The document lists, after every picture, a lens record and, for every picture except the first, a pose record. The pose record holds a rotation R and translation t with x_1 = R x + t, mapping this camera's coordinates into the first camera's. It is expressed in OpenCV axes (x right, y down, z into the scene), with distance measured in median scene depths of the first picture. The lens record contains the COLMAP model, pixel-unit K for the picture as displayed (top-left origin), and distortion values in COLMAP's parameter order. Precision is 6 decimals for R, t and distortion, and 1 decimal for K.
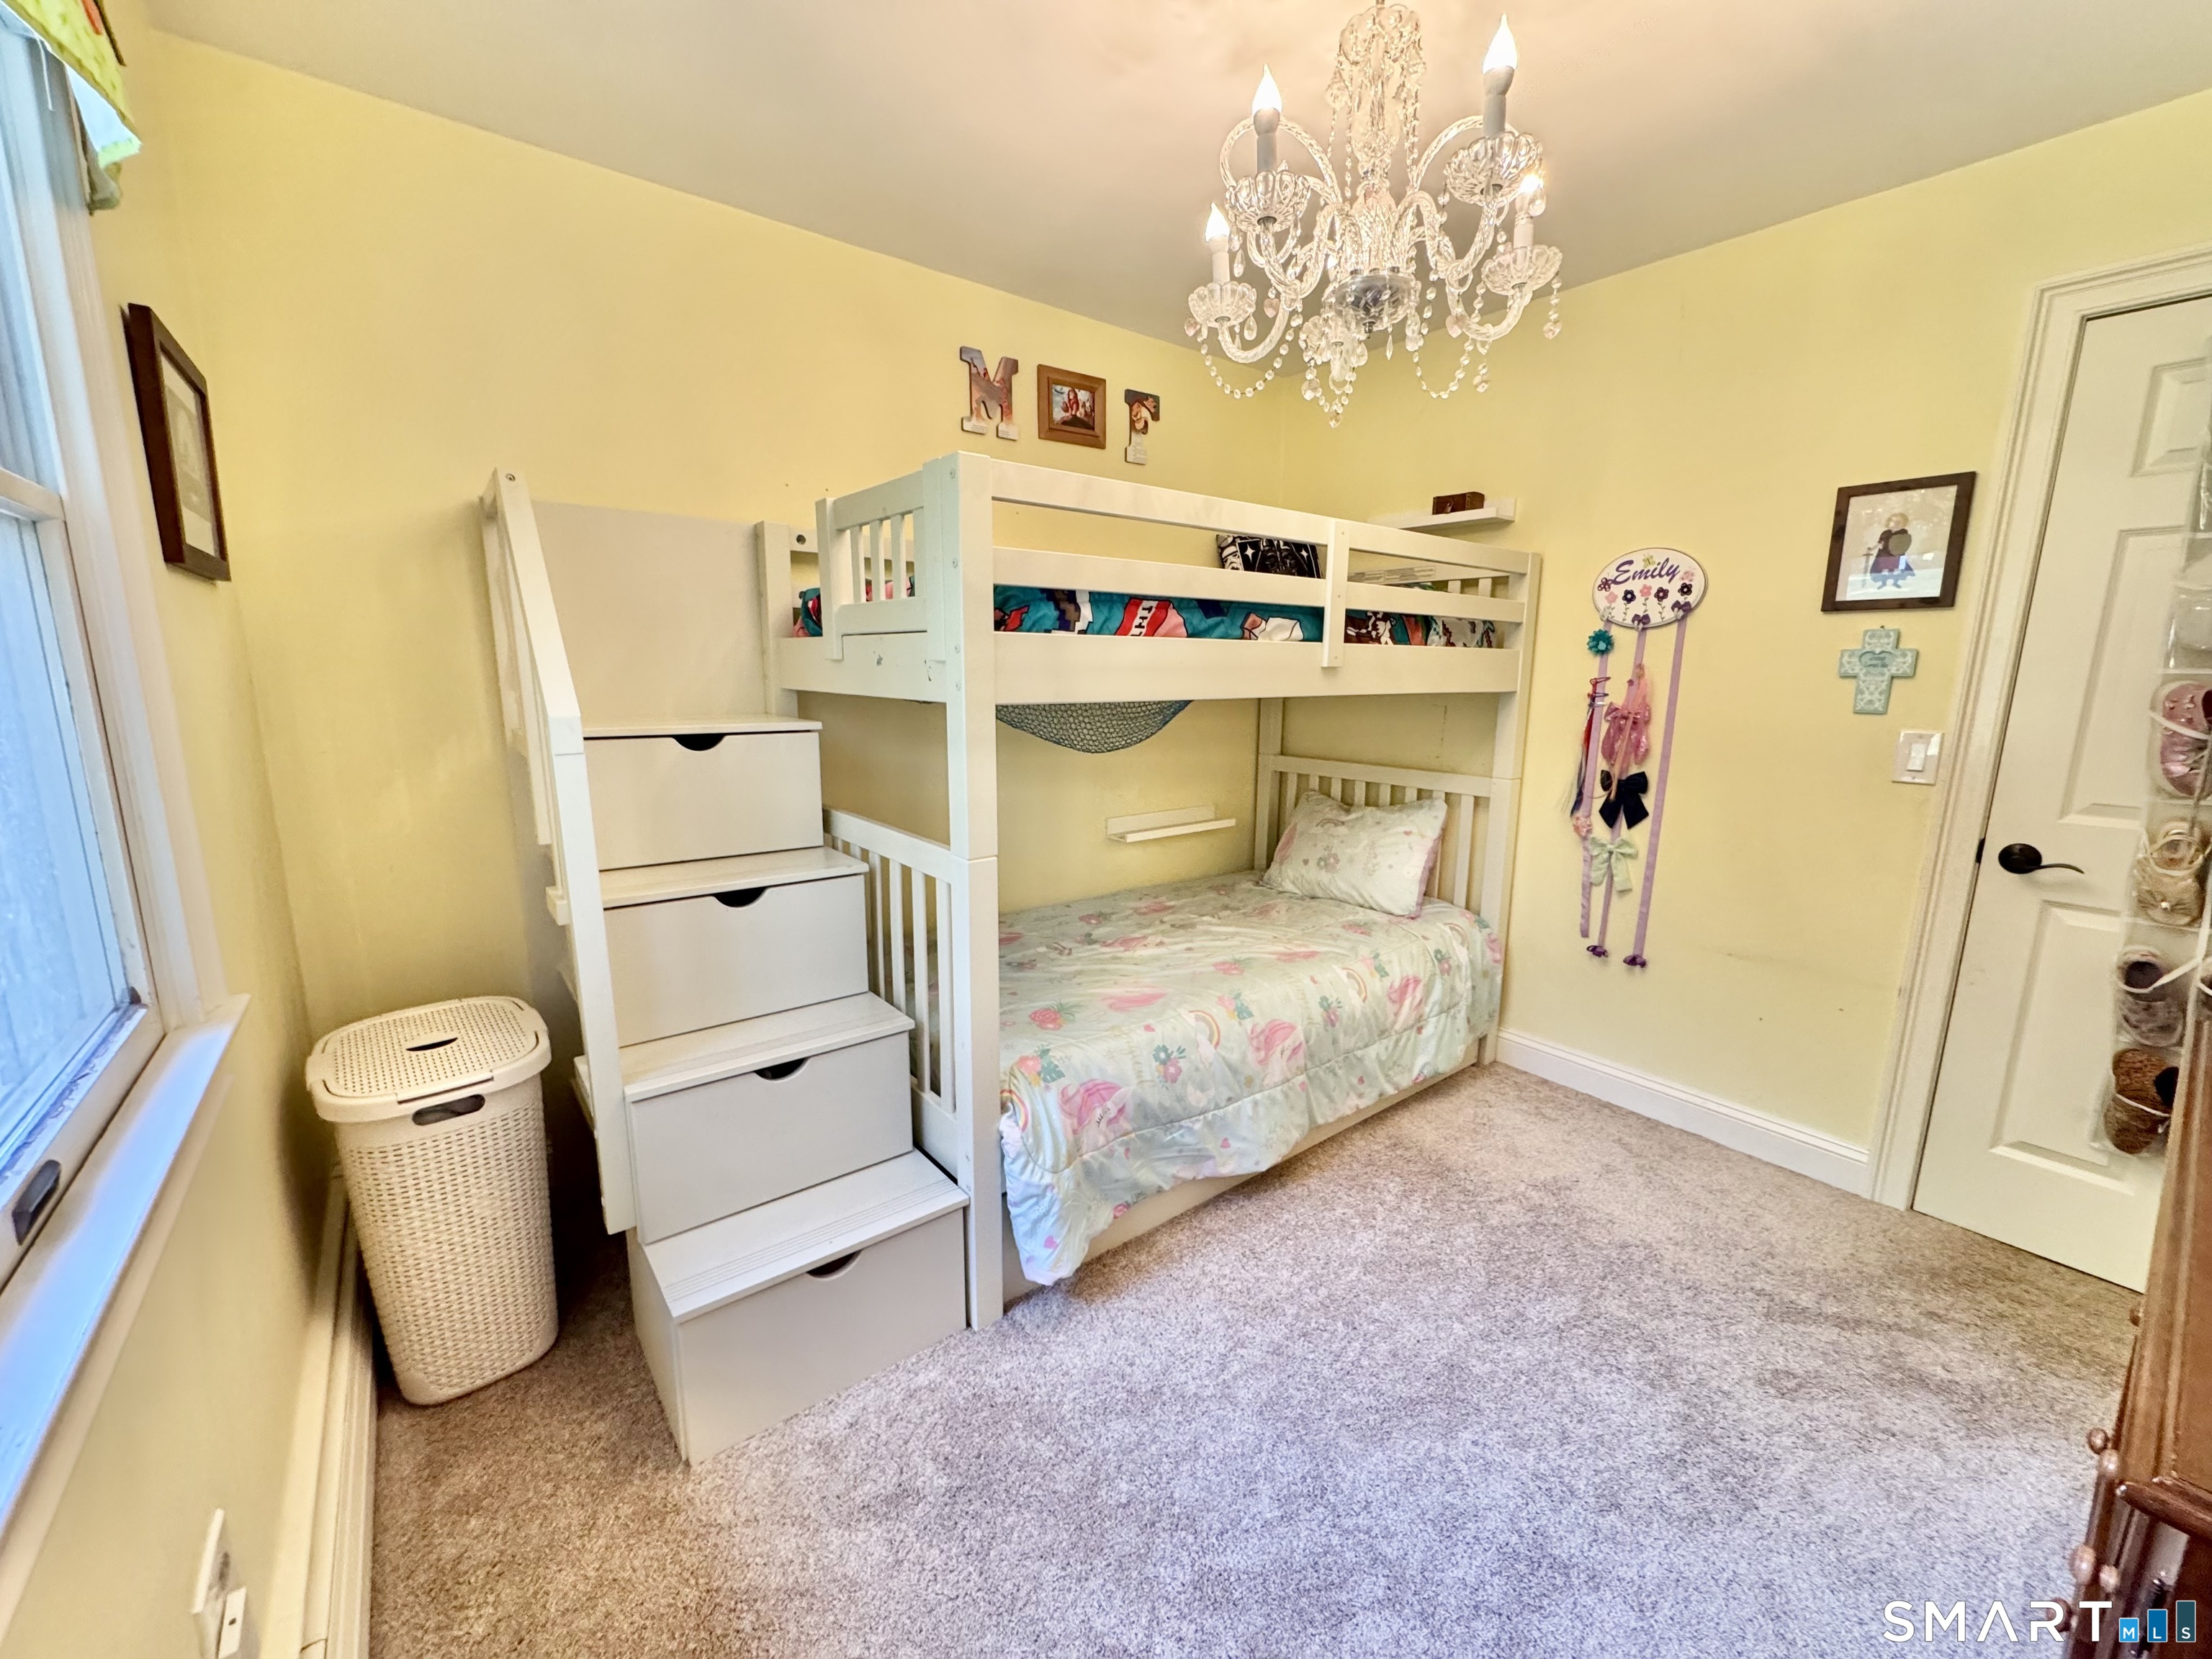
lens RADIAL K [[882.9, 0, 1105.6], [0, 882.9, 829.0], [0, 0, 1]] dist [-0.003858, 0.000173]
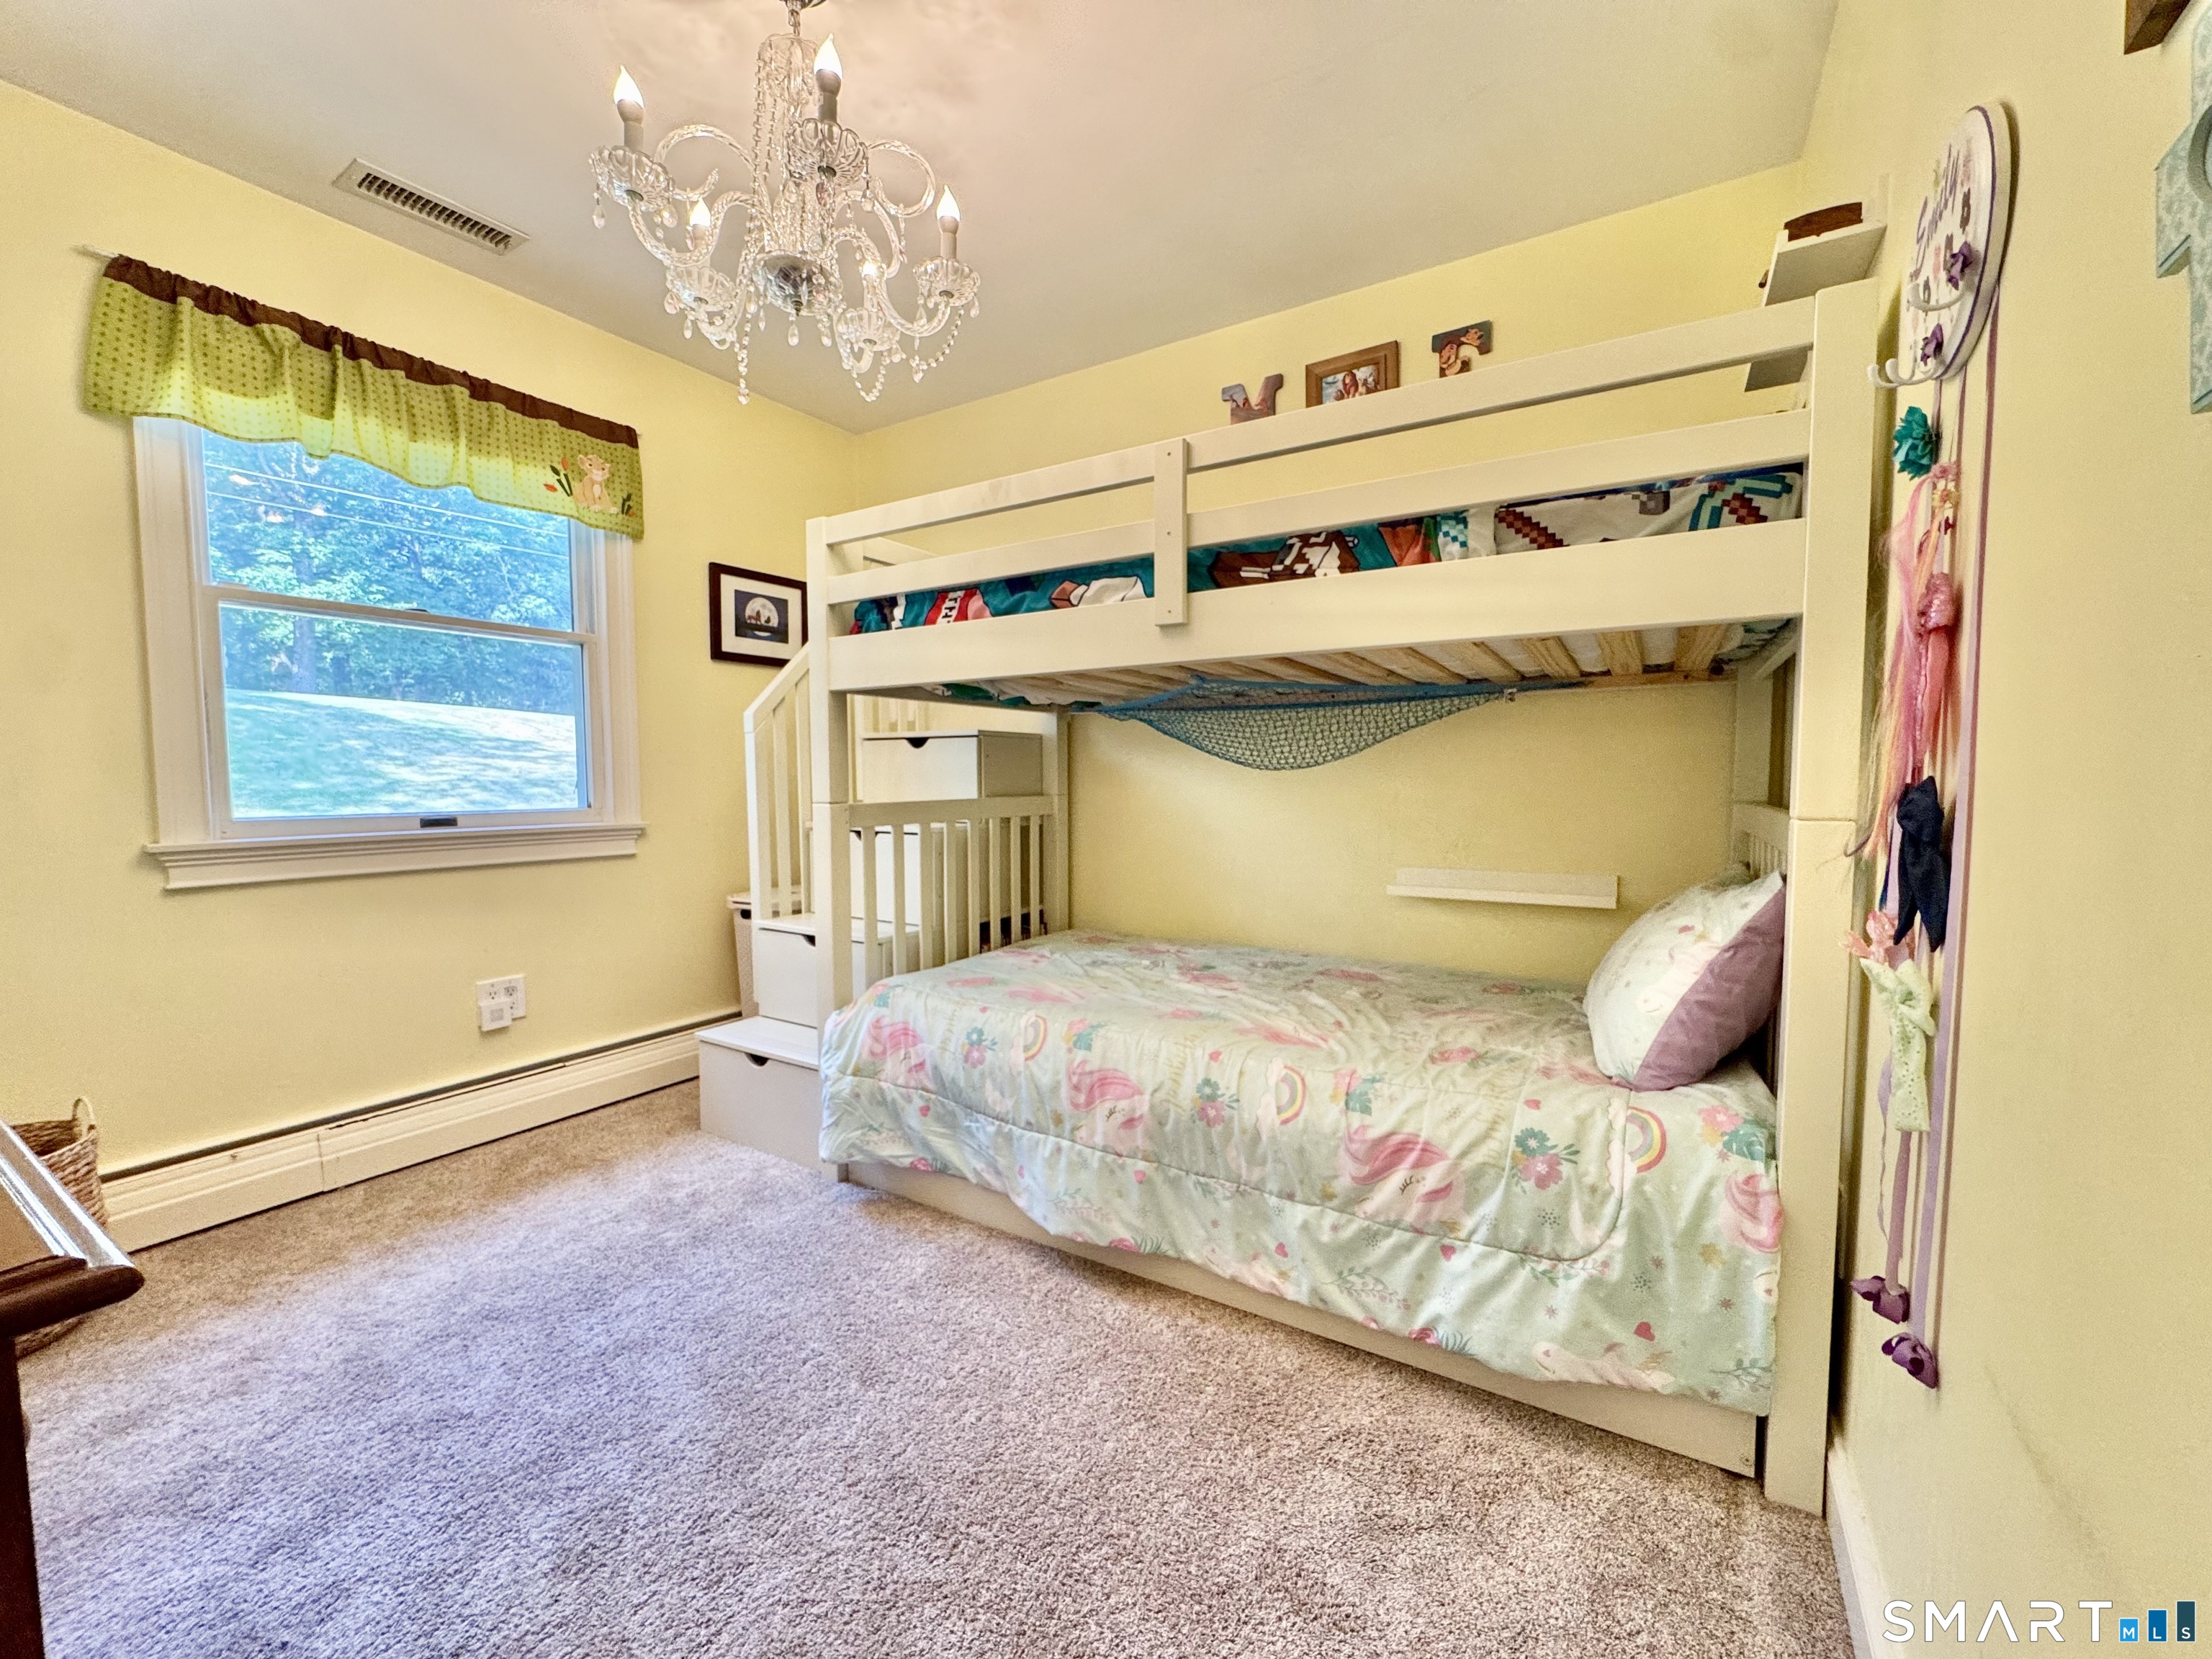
lens RADIAL K [[882.9, 0, 1108.7], [0, 882.9, 830.9], [0, 0, 1]] dist [-0.003858, 0.000173]
pose [[0.346240, 0.046851, -0.936975, 0.925090], [-0.164996, 0.986225, -0.011657, 0.012710], [0.923523, 0.158634, 0.349201, 0.675064]]
